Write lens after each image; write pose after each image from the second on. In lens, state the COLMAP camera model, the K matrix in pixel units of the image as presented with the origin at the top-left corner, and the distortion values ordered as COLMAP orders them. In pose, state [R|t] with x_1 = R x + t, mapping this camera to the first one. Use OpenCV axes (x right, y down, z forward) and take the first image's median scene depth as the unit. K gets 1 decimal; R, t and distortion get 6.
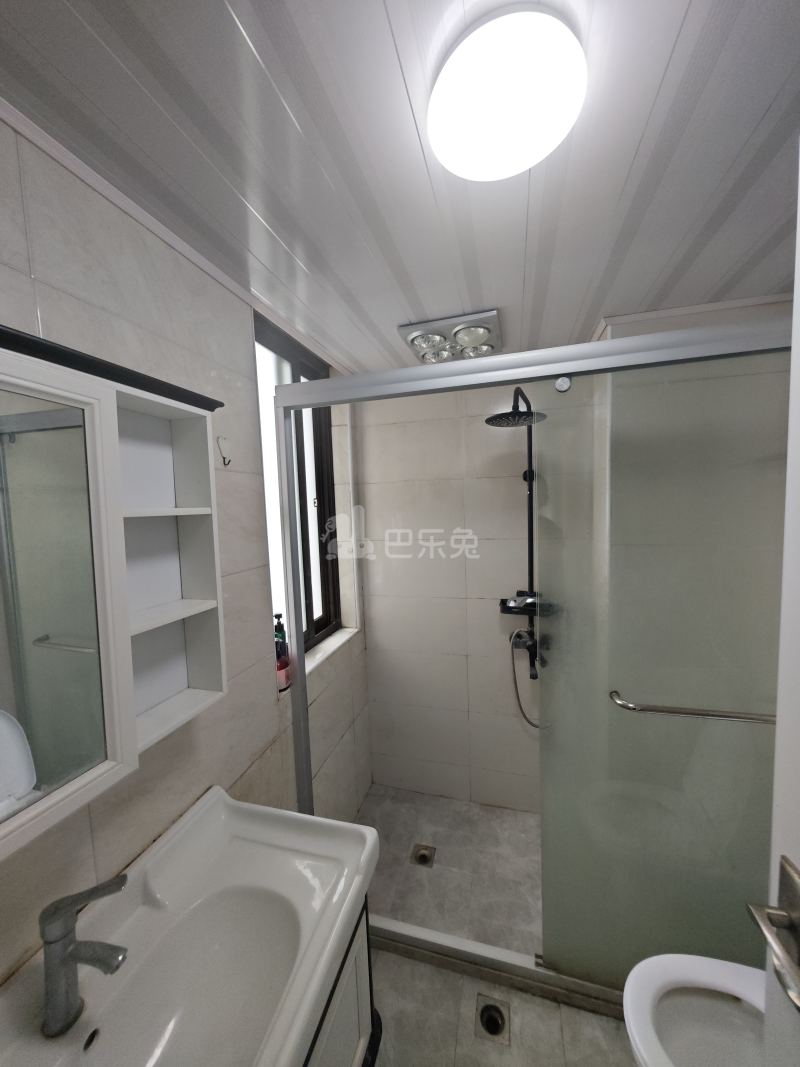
lens RADIAL K [[375.3, 0, 401.6], [0, 375.3, 534.9], [0, 0, 1]] dist [-0.001700, -0.001076]
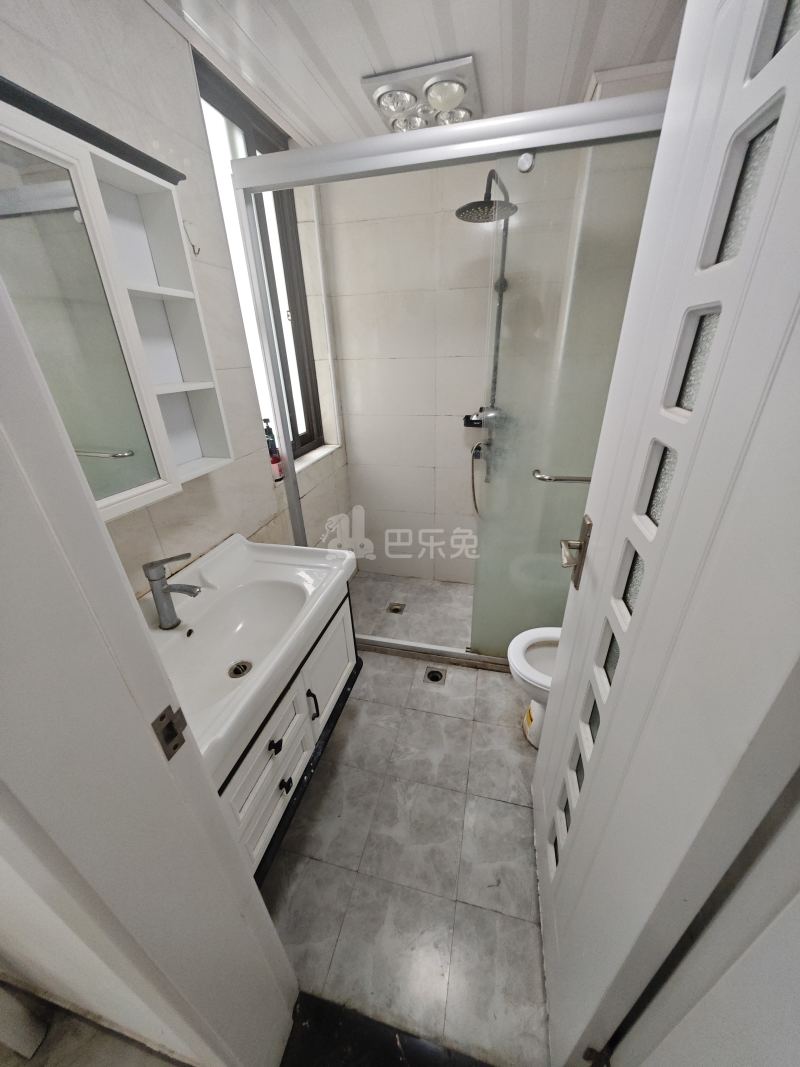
lens RADIAL K [[375.3, 0, 403.3], [0, 375.3, 533.7], [0, 0, 1]] dist [-0.001700, -0.001076]
pose [[0.999335, -0.010707, 0.034850, 0.047268], [-0.002876, 0.929766, 0.368141, 0.115856], [-0.036344, -0.367997, 0.929117, -0.210764]]
